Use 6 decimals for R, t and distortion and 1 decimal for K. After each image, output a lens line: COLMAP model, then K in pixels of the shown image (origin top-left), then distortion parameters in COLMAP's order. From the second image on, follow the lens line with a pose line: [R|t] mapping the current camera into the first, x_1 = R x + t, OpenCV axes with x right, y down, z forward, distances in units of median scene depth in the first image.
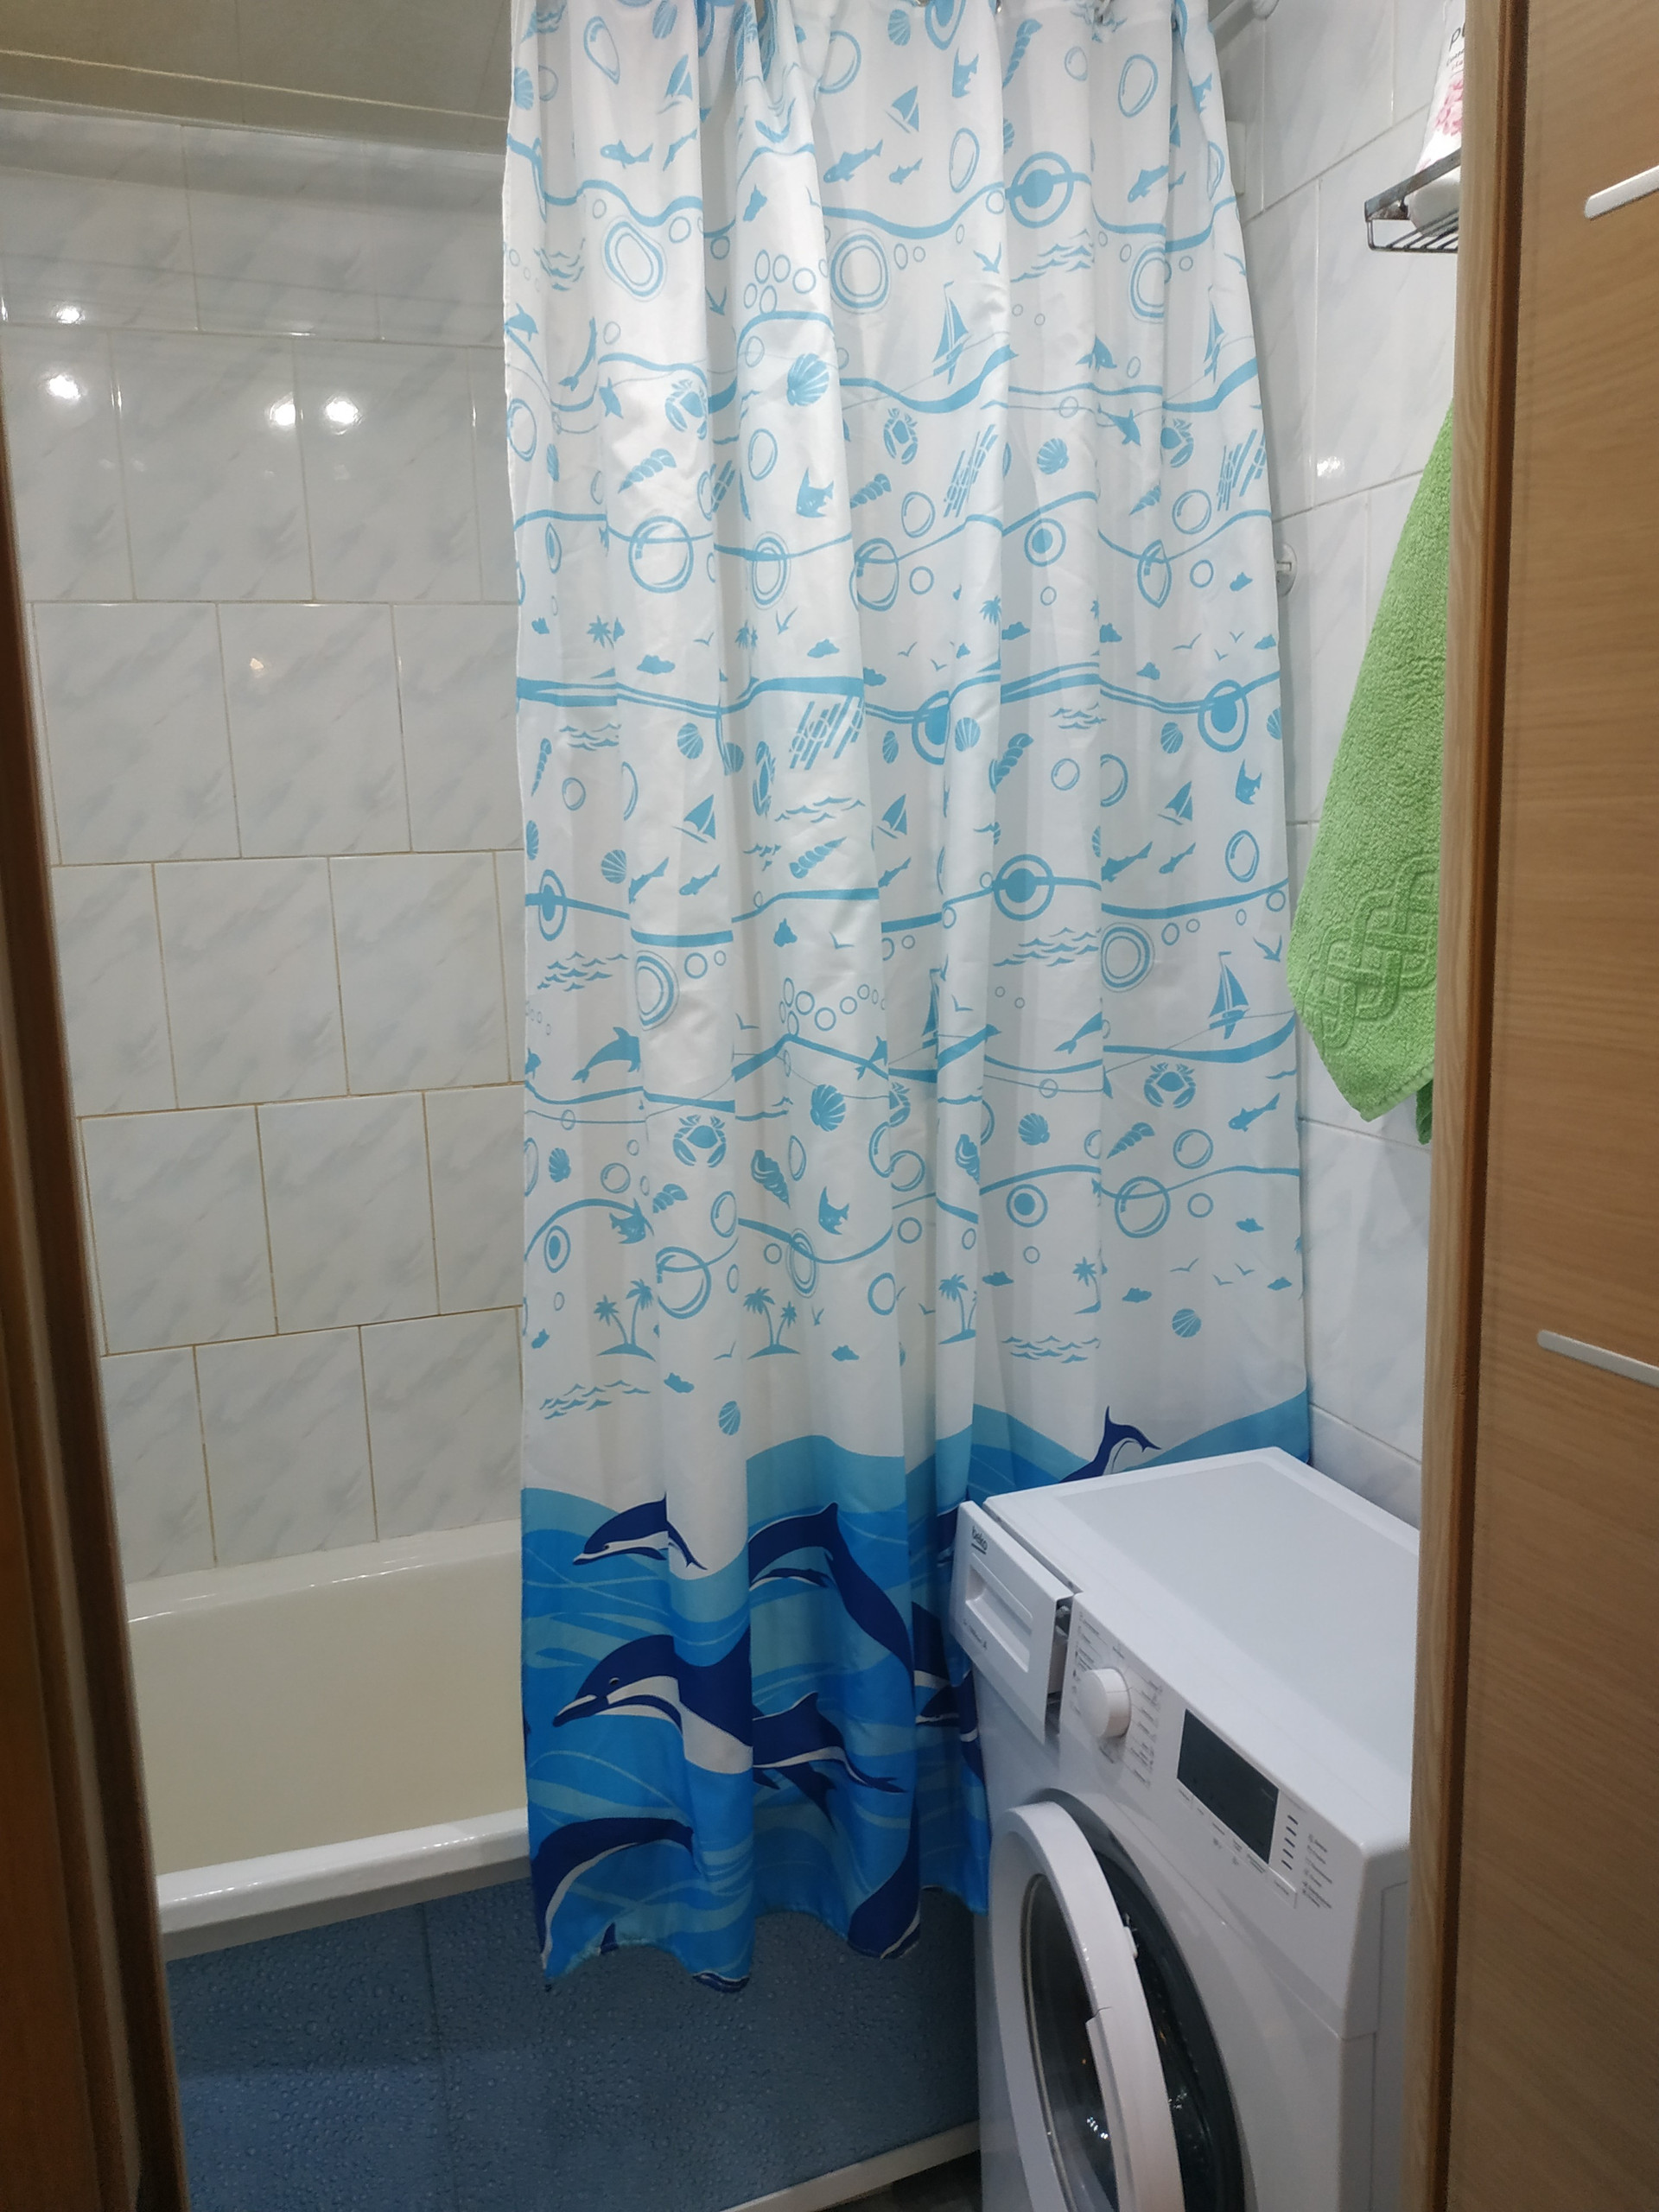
lens RADIAL K [[1531.5, 0, 829.5], [0, 1531.5, 1106.0], [0, 0, 1]] dist [-0.000760, -0.094418]
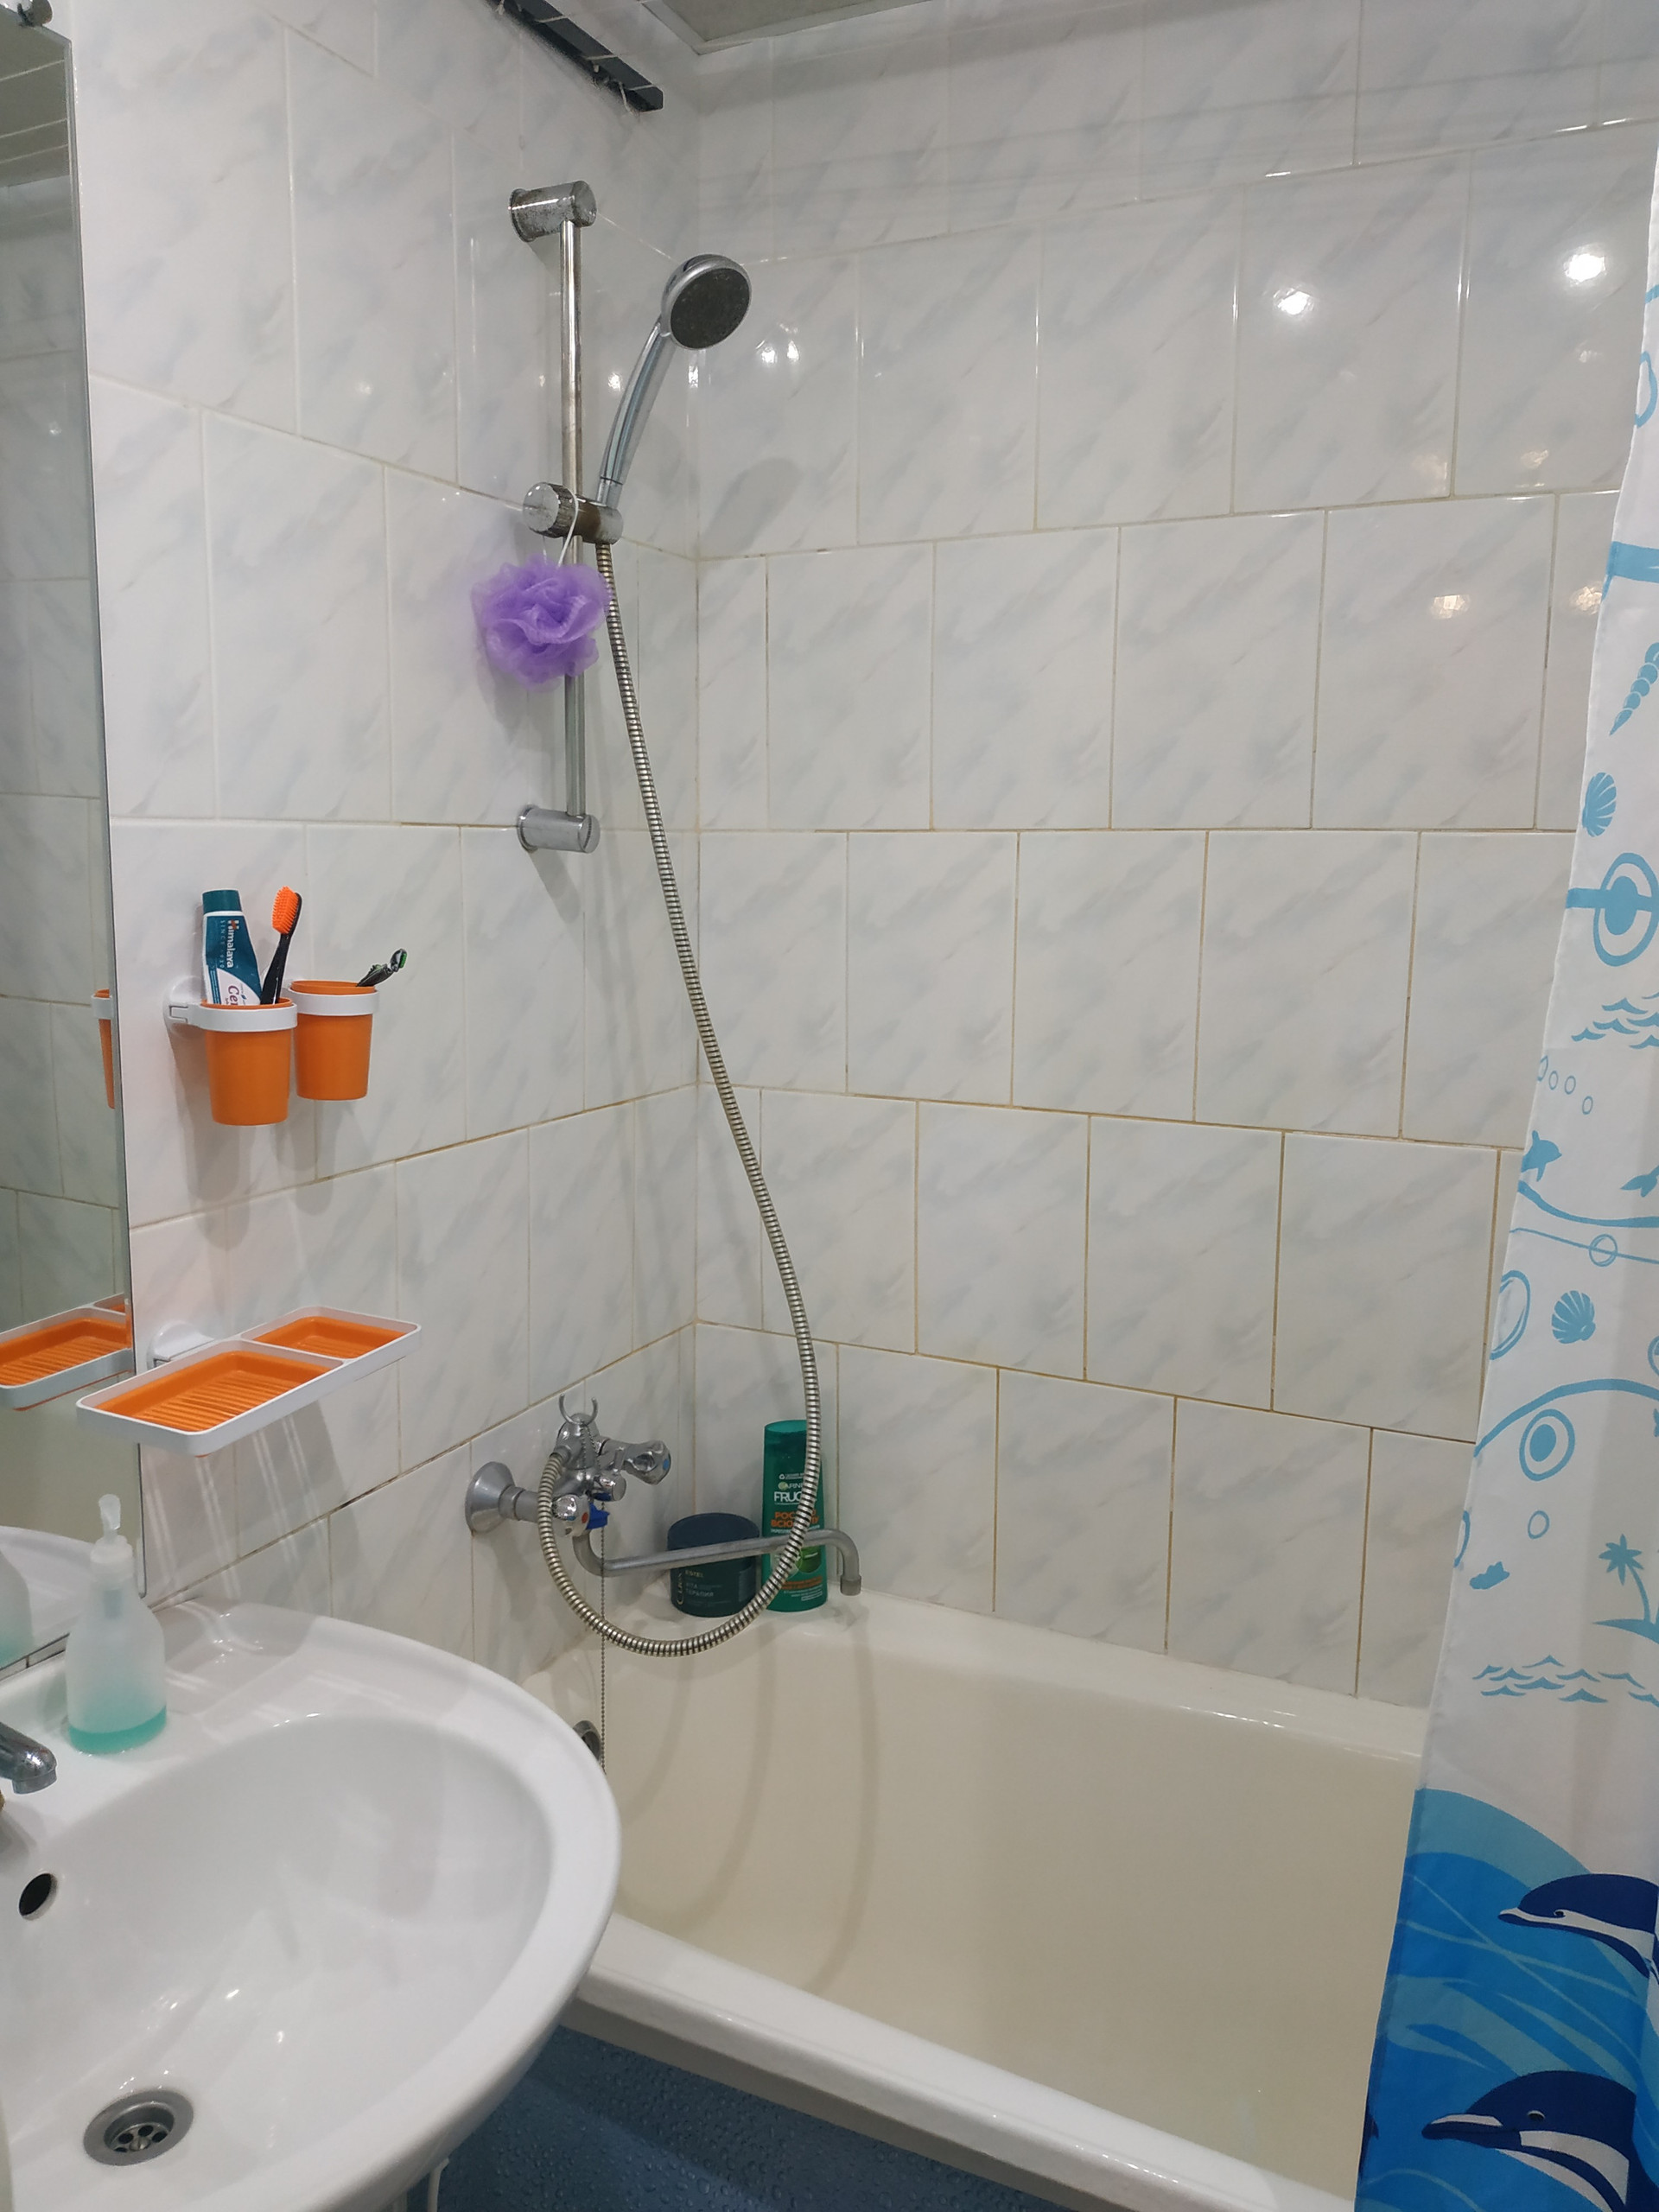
lens RADIAL K [[1574.7, 0, 829.5], [0, 1574.7, 1106.0], [0, 0, 1]] dist [-0.012644, -0.005425]
pose [[0.707925, 0.145877, -0.691059, 0.041174], [-0.141326, 0.987907, 0.063763, -0.045141], [0.692004, 0.052525, 0.719980, 0.305868]]
